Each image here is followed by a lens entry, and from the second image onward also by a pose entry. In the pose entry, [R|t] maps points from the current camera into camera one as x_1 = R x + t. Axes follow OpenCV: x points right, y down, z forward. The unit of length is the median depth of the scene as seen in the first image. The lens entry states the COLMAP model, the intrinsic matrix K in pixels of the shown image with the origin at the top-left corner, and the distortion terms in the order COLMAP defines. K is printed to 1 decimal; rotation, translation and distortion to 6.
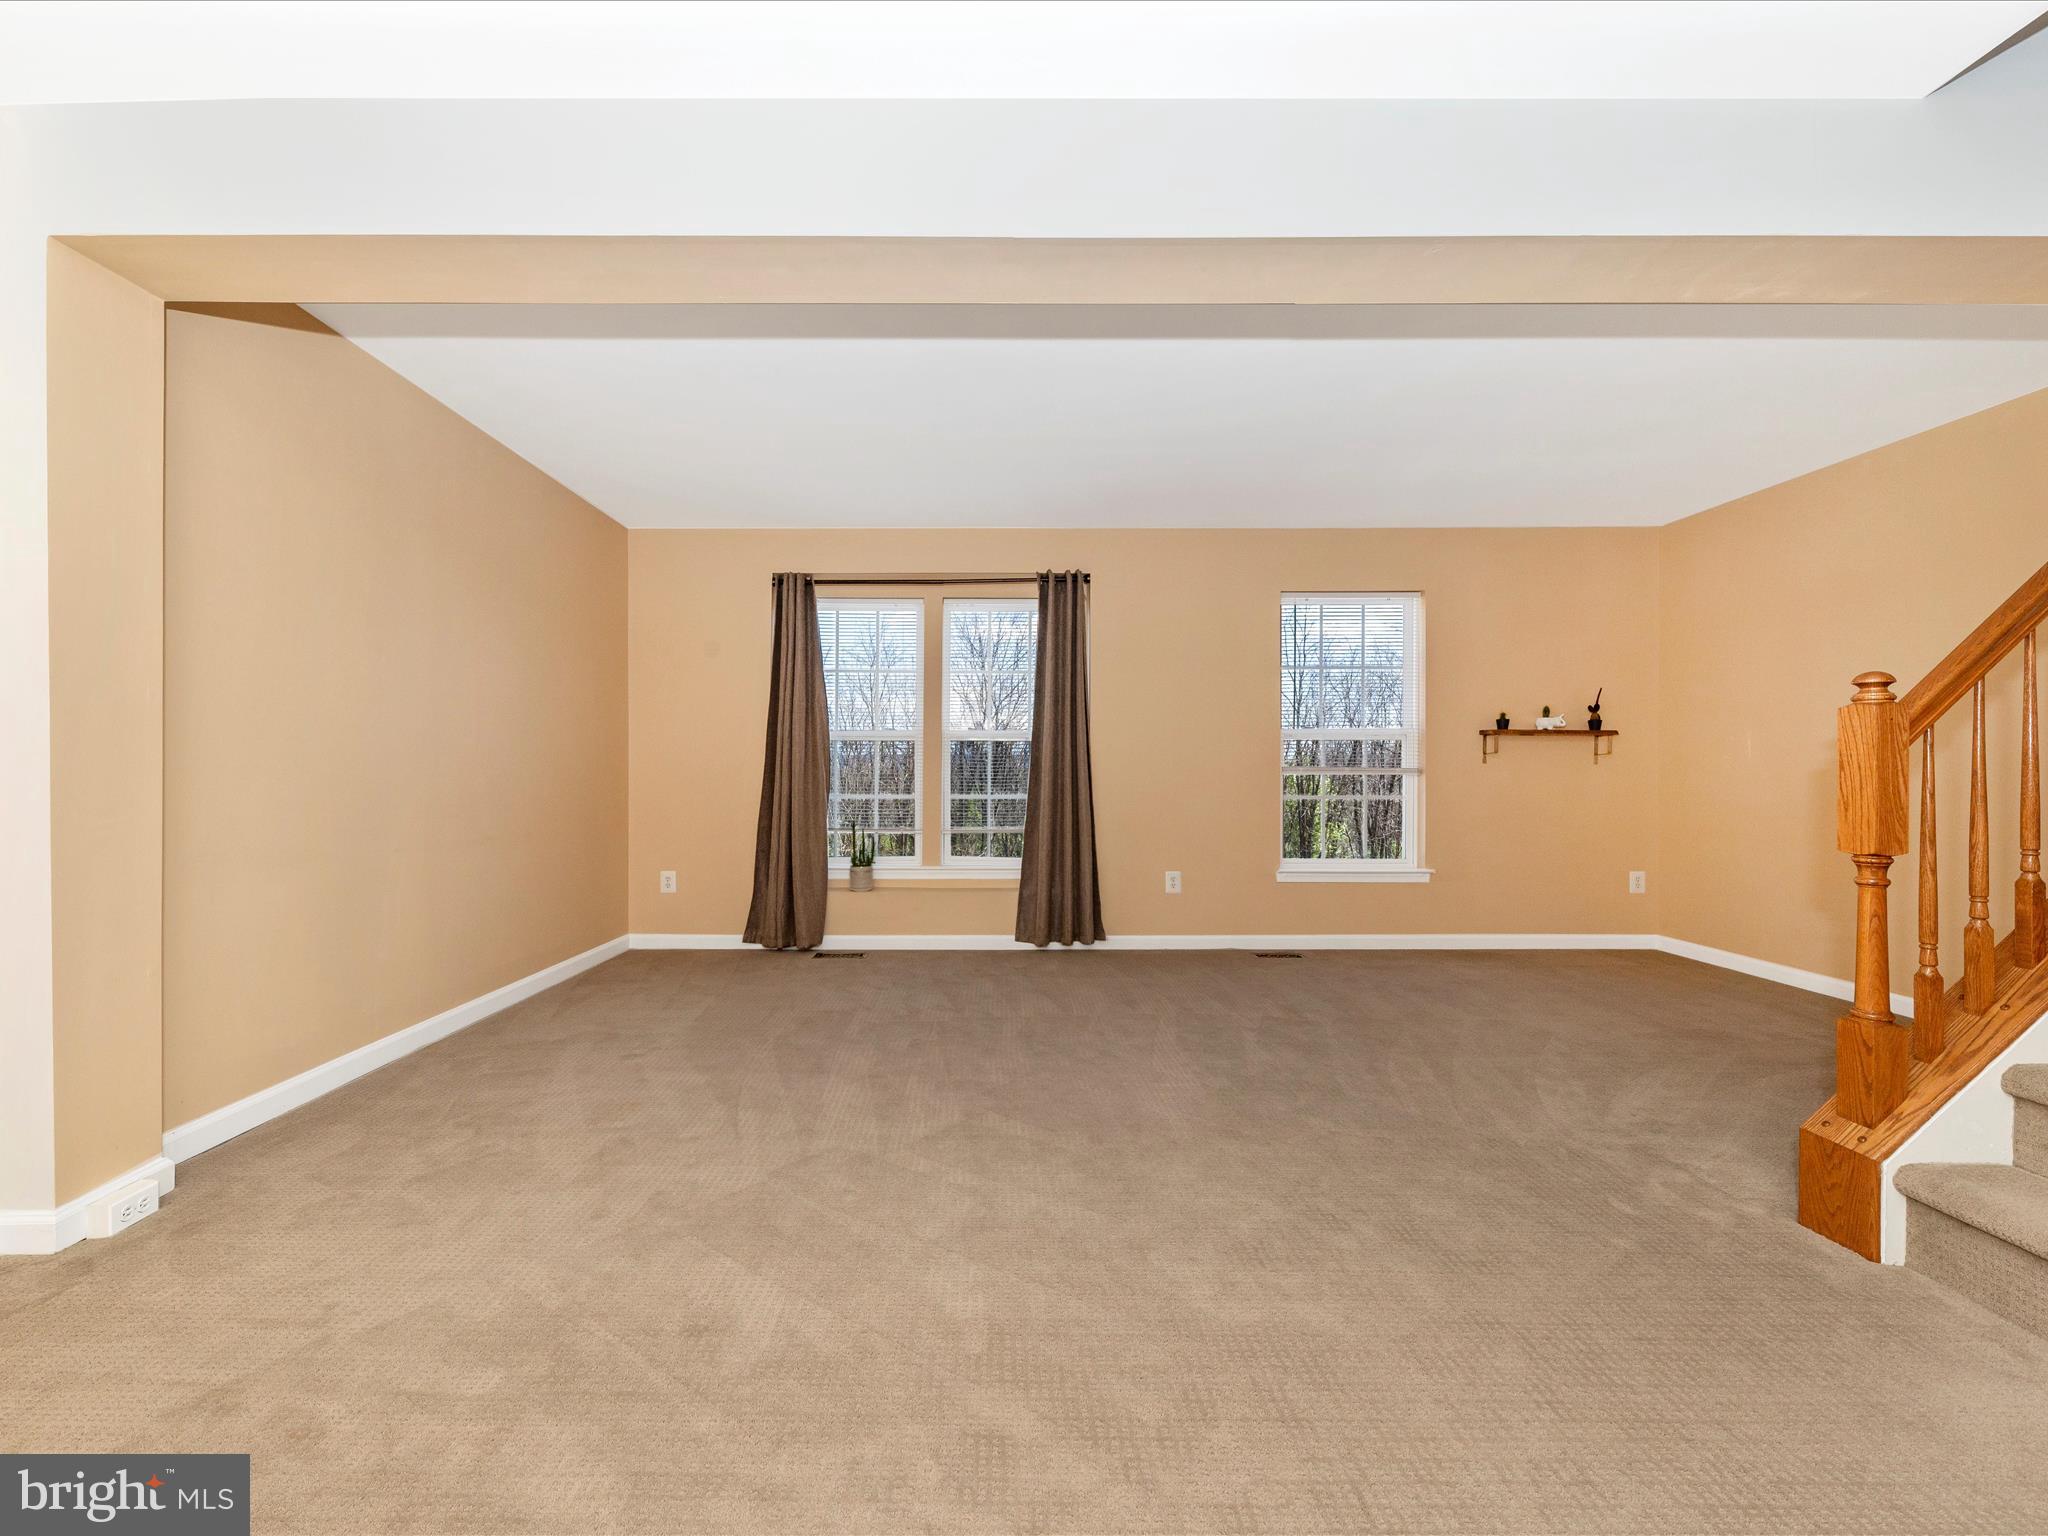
lens RADIAL K [[805.8, 0, 1012.7], [0, 805.8, 793.5], [0, 0, 1]] dist [-0.000712, 0.000086]
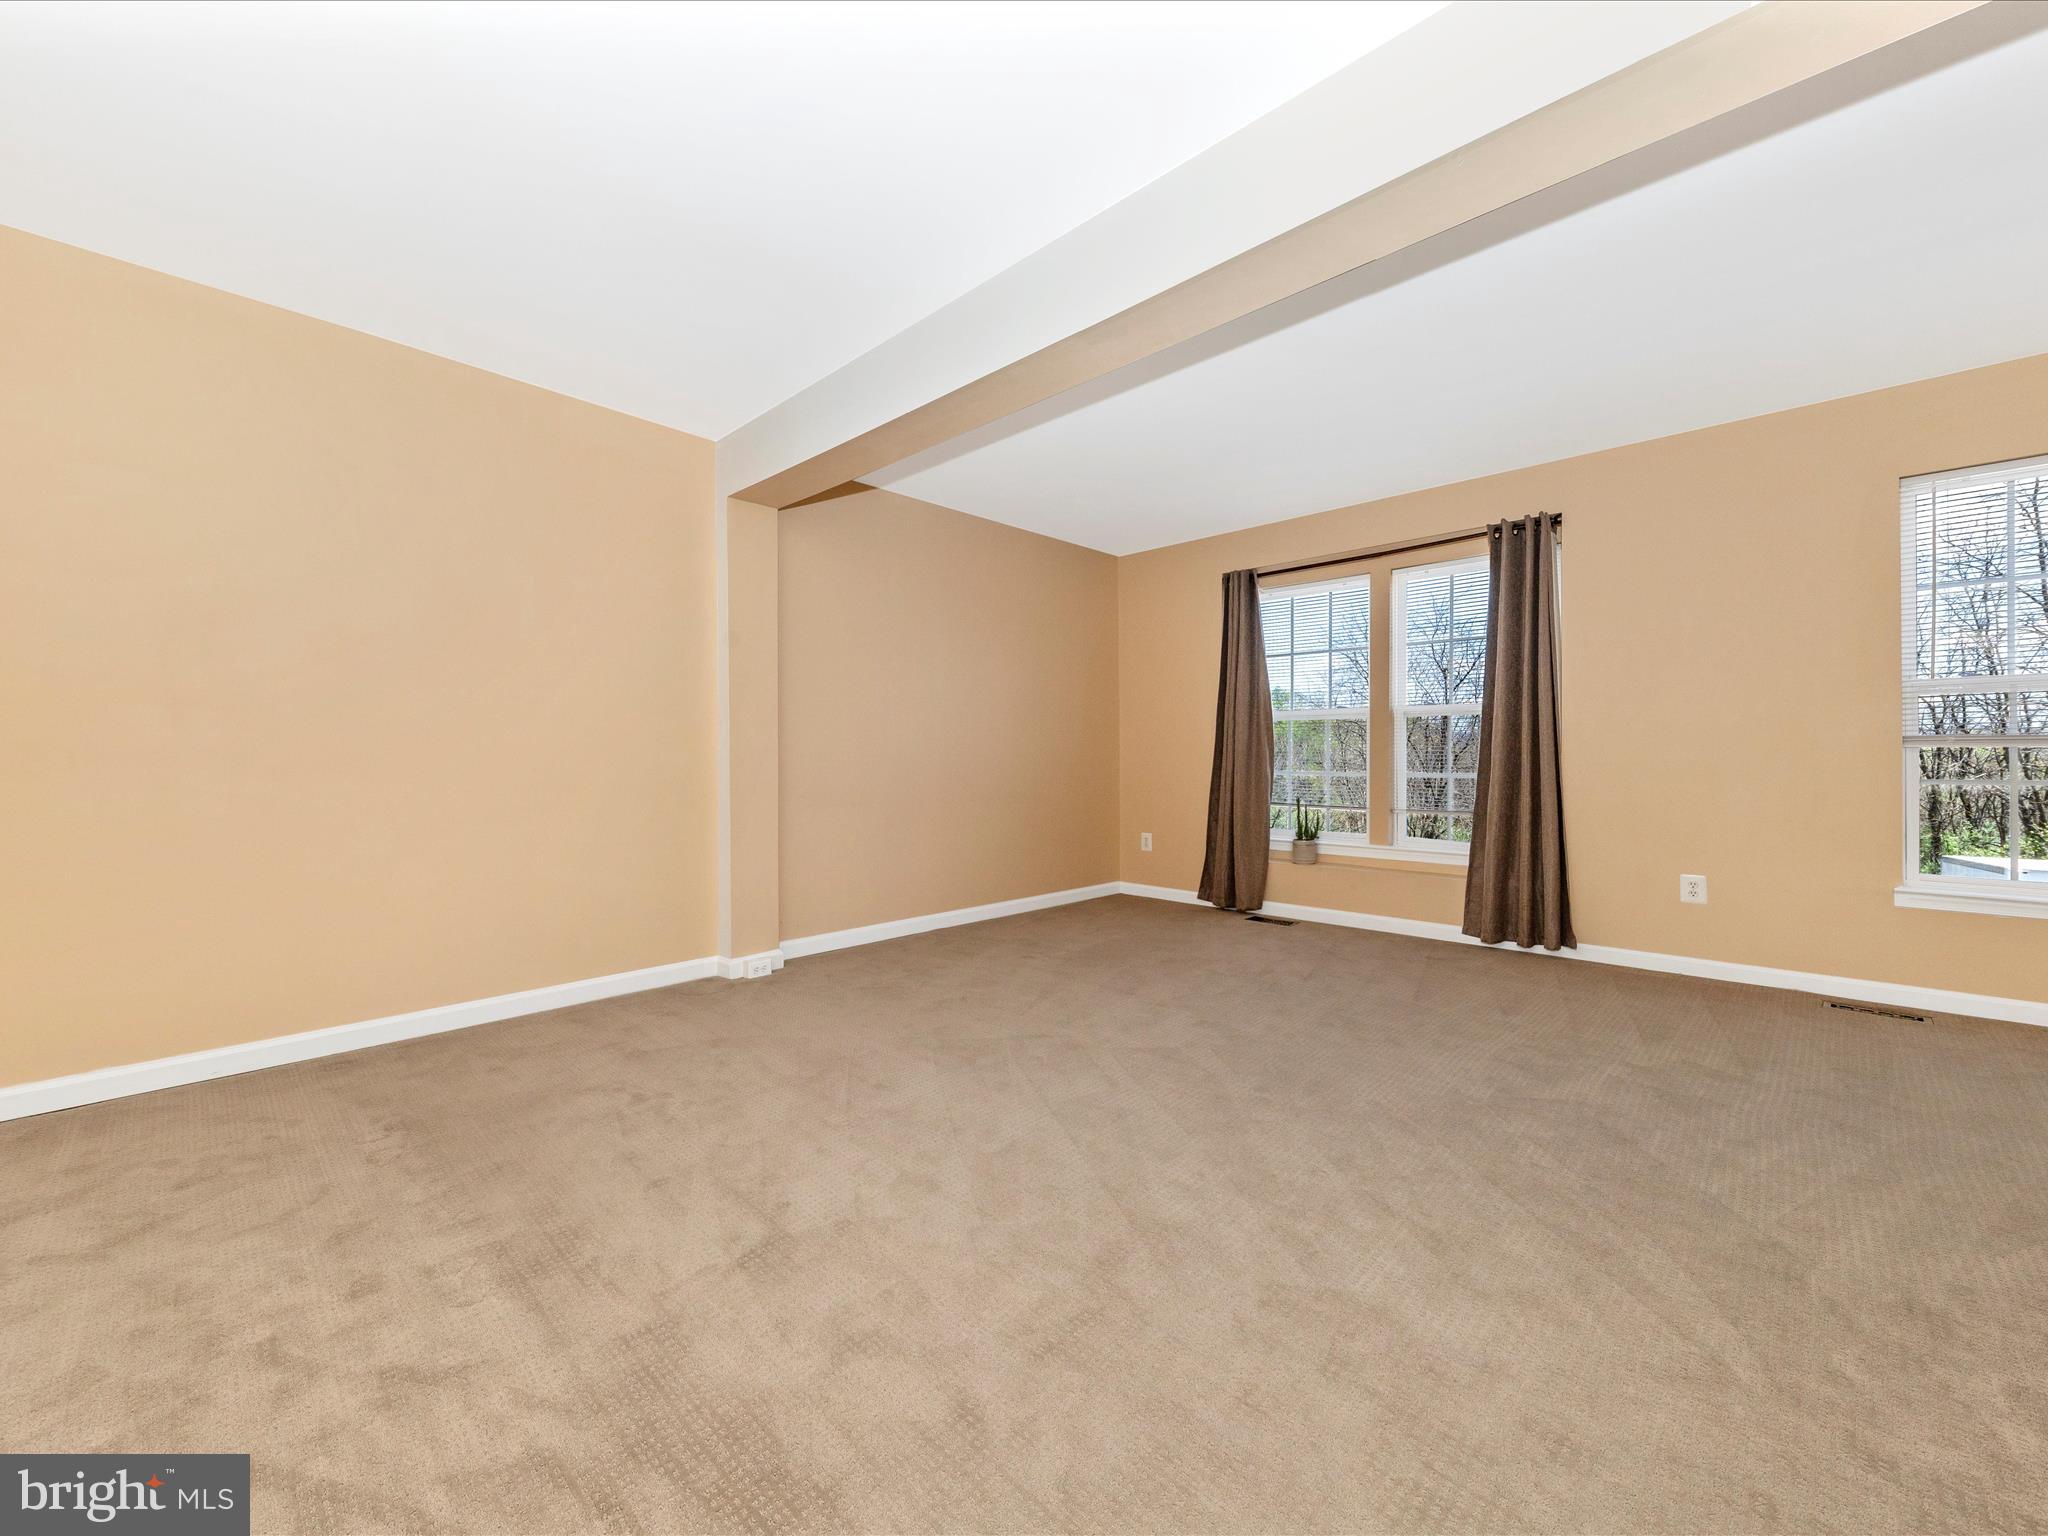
lens RADIAL K [[802.0, 0, 1030.8], [0, 802.0, 768.9], [0, 0, 1]] dist [0.035688, -0.011033]
pose [[0.733952, 0.007536, -0.679159, 0.267851], [-0.009350, 0.999956, 0.000991, 0.000565], [0.679137, 0.005622, 0.733990, -0.005492]]
